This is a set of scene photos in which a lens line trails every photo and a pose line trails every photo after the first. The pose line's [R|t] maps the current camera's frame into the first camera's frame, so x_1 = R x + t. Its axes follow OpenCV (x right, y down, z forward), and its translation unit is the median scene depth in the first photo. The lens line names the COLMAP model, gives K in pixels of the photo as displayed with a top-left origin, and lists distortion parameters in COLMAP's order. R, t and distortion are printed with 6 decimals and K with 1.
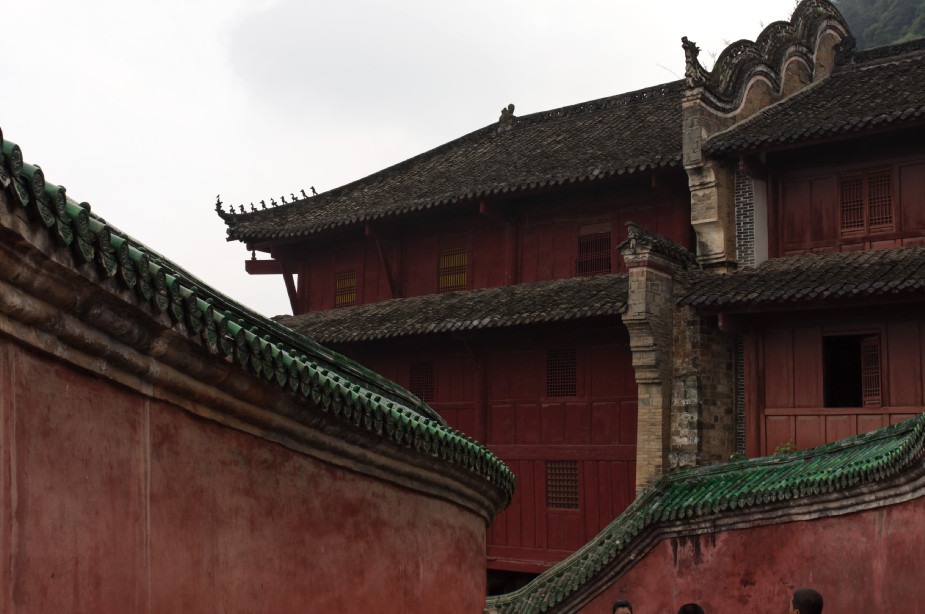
lens RADIAL K [[1278.8, 0, 462.1], [0, 1278.8, 308.3], [0, 0, 1]] dist [-0.018396, 0.000000]
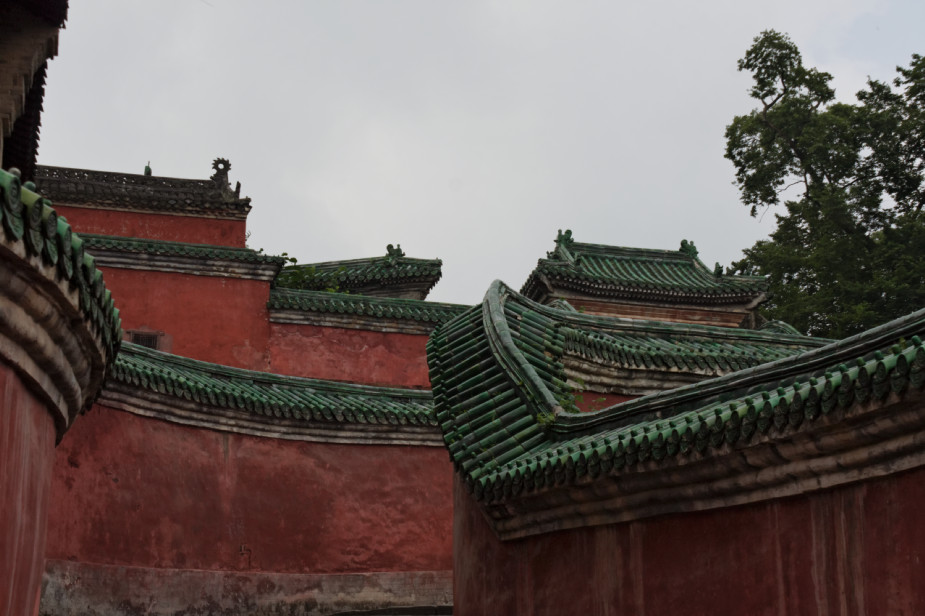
lens RADIAL K [[1828.0, 0, 462.4], [0, 1828.0, 307.9], [0, 0, 1]] dist [0.015299, 0.000000]
pose [[-0.850401, 0.172499, 0.497053, -0.613068], [-0.045242, 0.917251, -0.395731, 0.619277], [-0.524186, -0.359018, -0.772227, 1.959368]]
